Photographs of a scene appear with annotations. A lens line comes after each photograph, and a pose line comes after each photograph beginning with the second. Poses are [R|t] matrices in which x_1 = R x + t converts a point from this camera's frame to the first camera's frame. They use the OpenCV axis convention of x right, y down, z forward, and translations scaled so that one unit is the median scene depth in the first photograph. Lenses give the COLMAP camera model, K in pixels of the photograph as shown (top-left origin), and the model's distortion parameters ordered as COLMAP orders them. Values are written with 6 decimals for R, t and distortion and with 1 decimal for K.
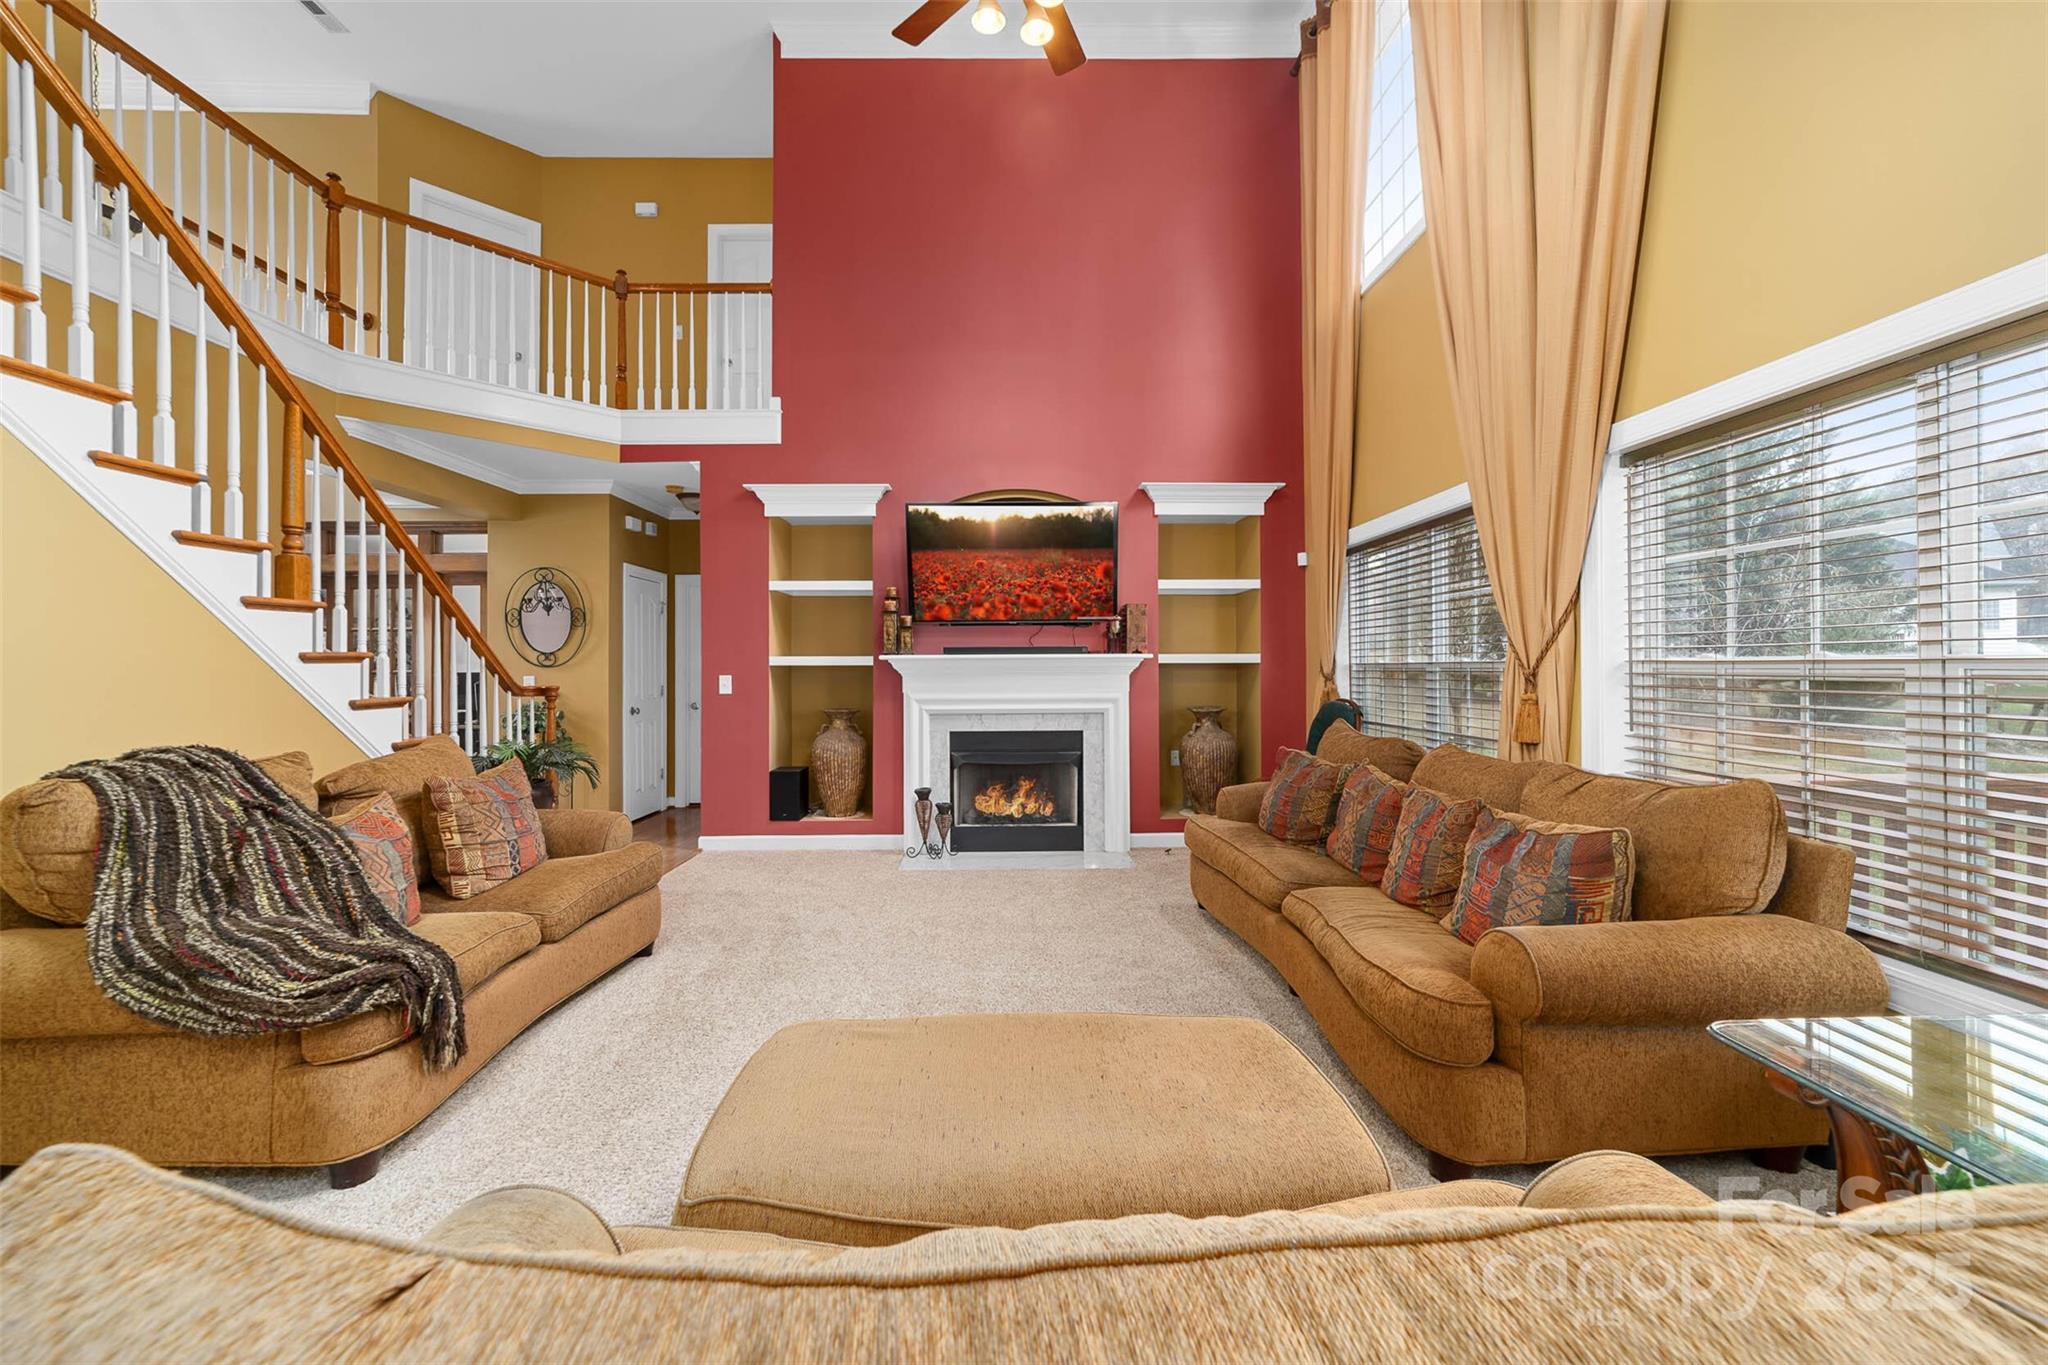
lens RADIAL K [[797.0, 0, 1008.5], [0, 797.0, 656.6], [0, 0, 1]] dist [-0.008603, 0.001779]
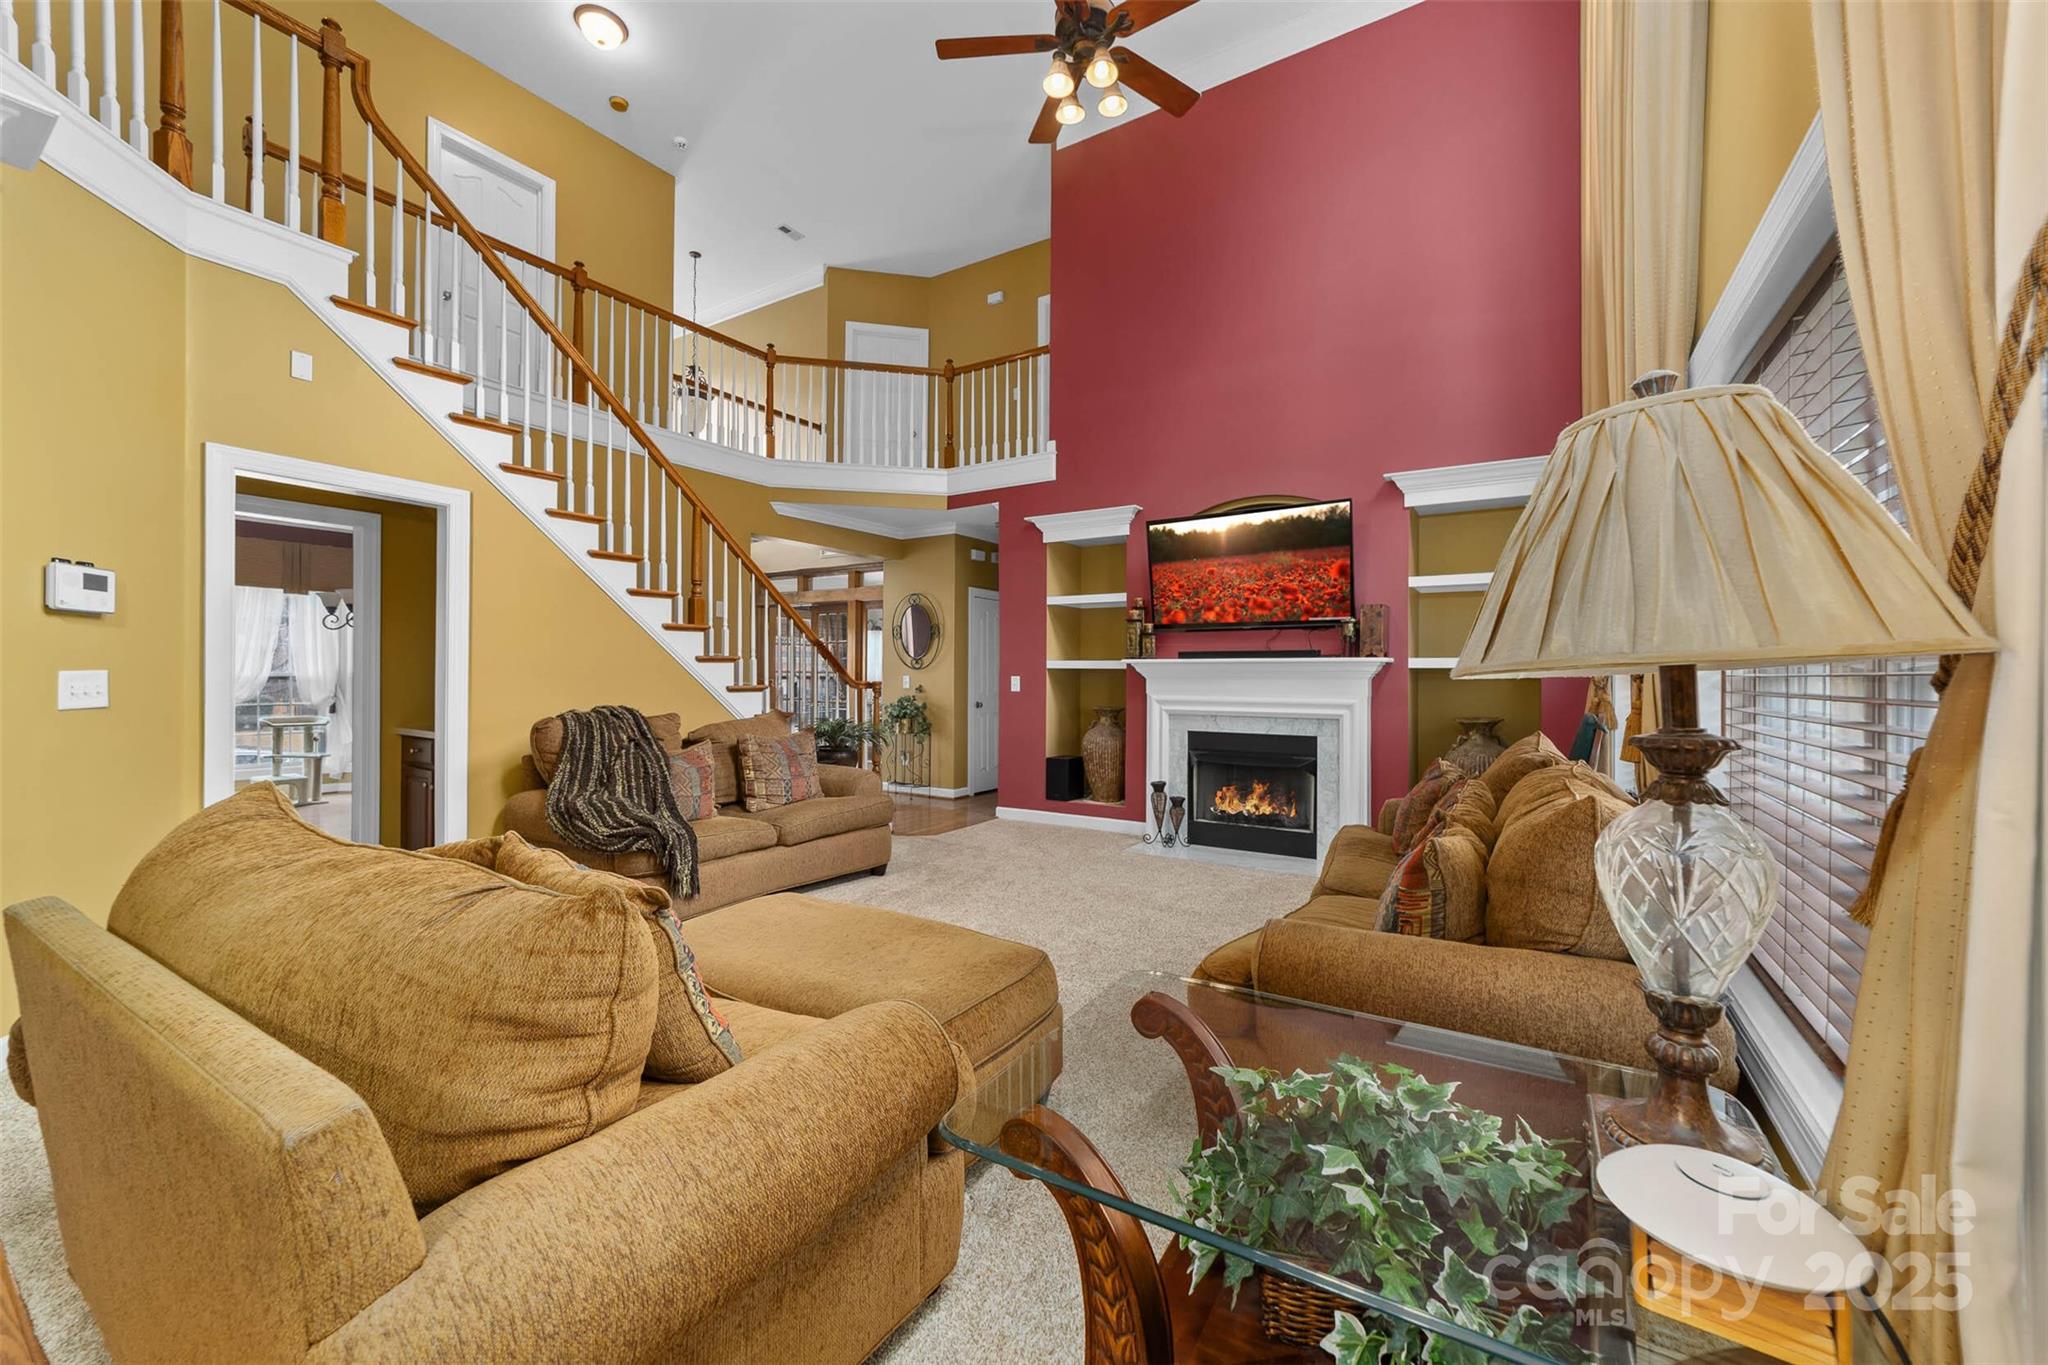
lens RADIAL K [[797.0, 0, 1015.4], [0, 797.0, 665.8], [0, 0, 1]] dist [-0.008603, 0.001779]
pose [[0.832450, 0.002528, -0.554094, 0.323934], [-0.002184, 0.999997, 0.001281, 0.006253], [0.554095, 0.000144, 0.832453, -0.013319]]
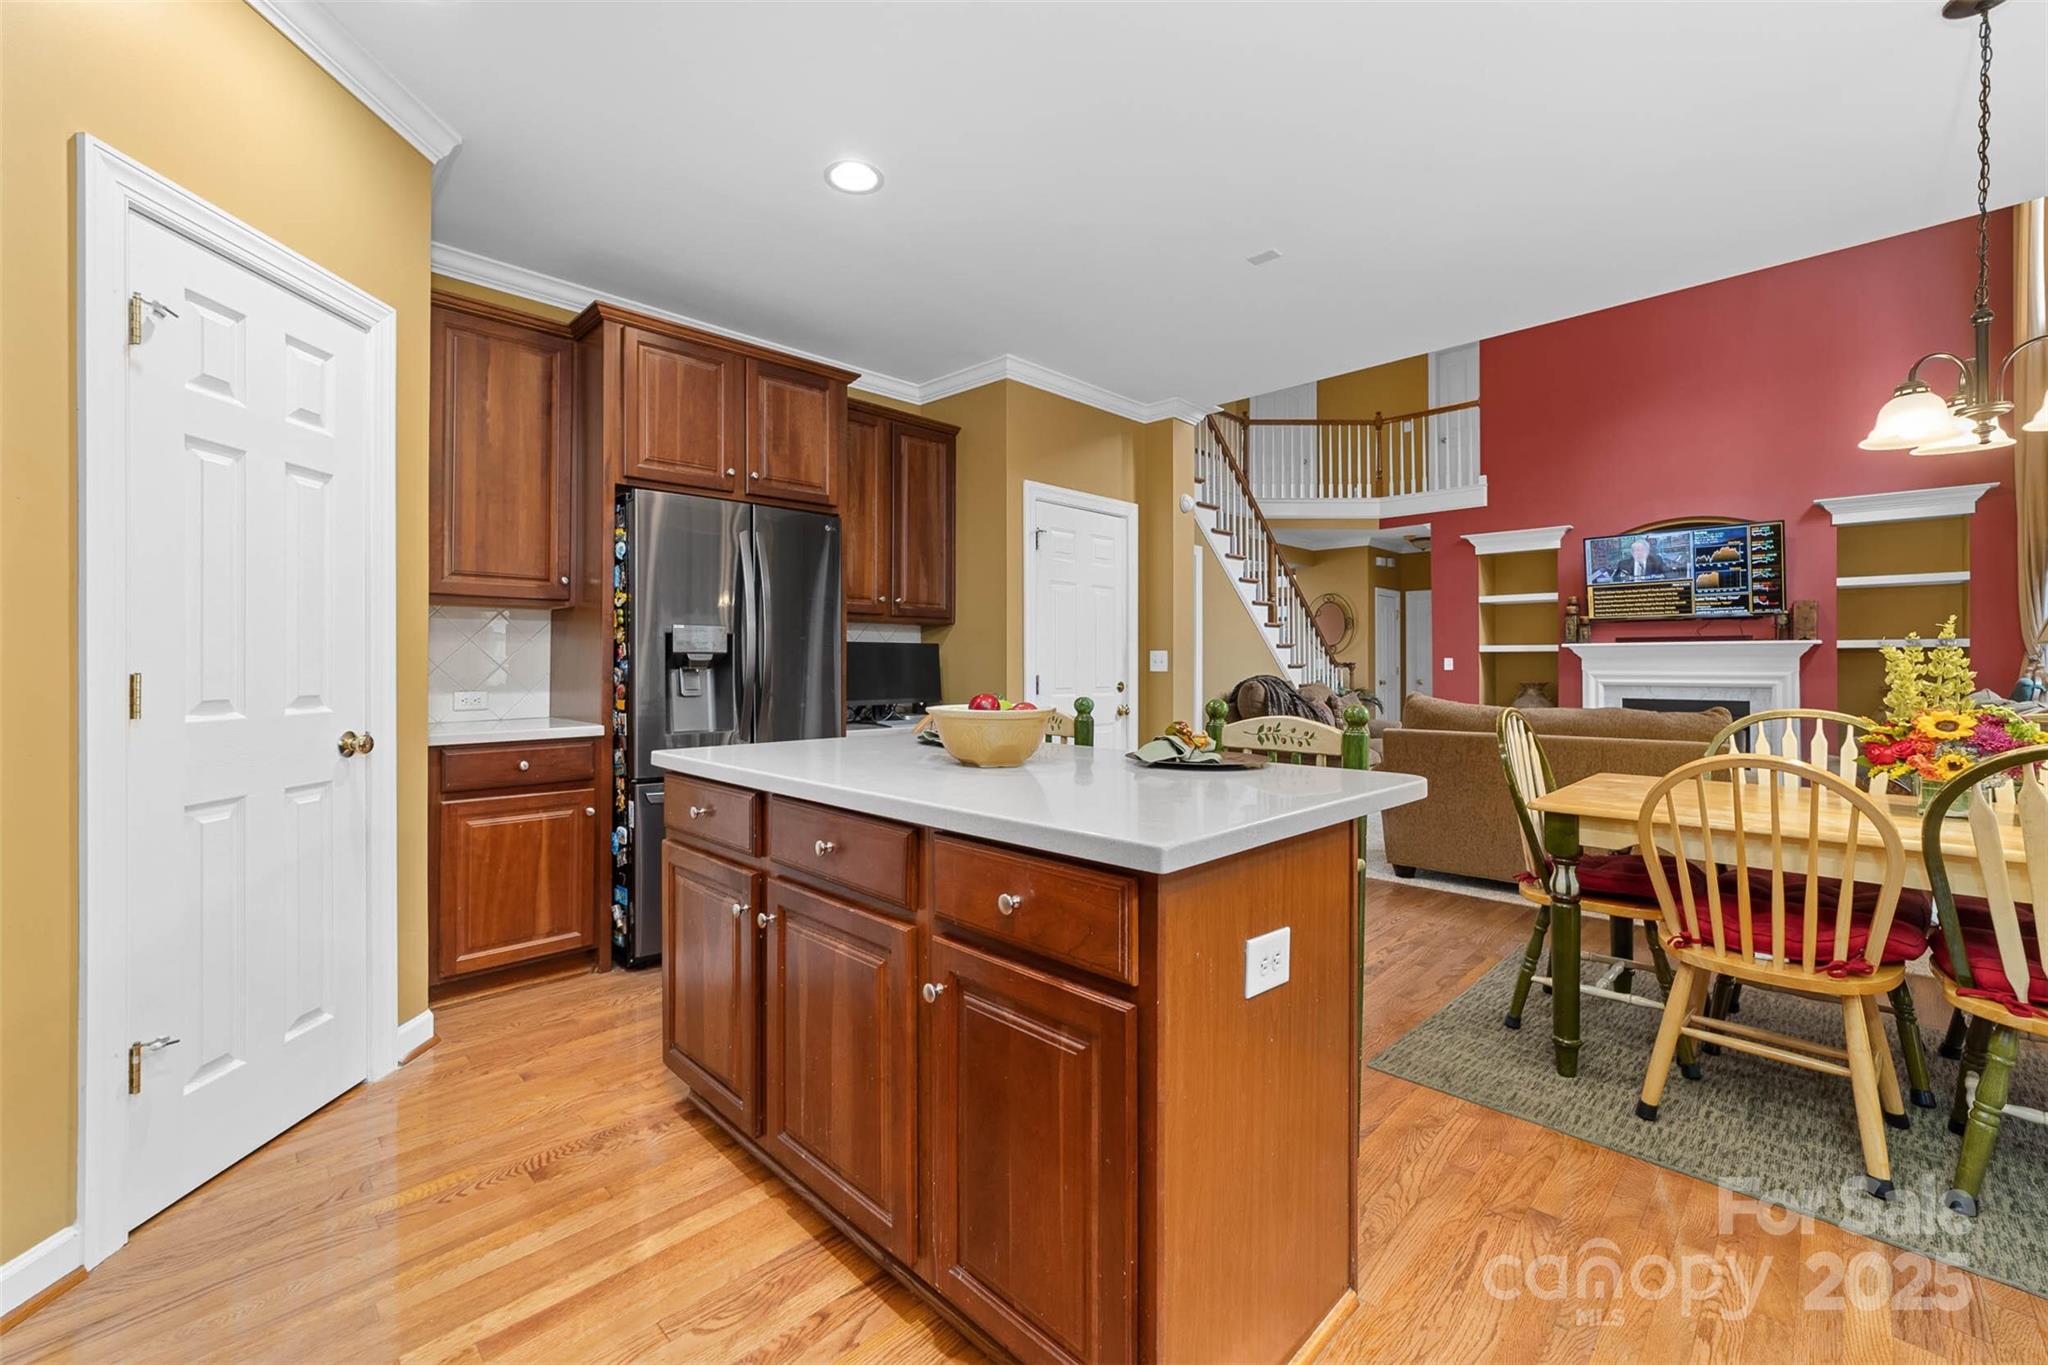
lens RADIAL K [[825.2, 0, 1010.3], [0, 825.2, 656.8], [0, 0, 1]] dist [-0.003882, 0.000026]
pose [[0.697994, -0.000969, -0.716103, 0.209358], [0.004740, 0.999983, 0.003267, 0.011926], [0.716088, -0.005675, 0.697987, -0.765337]]
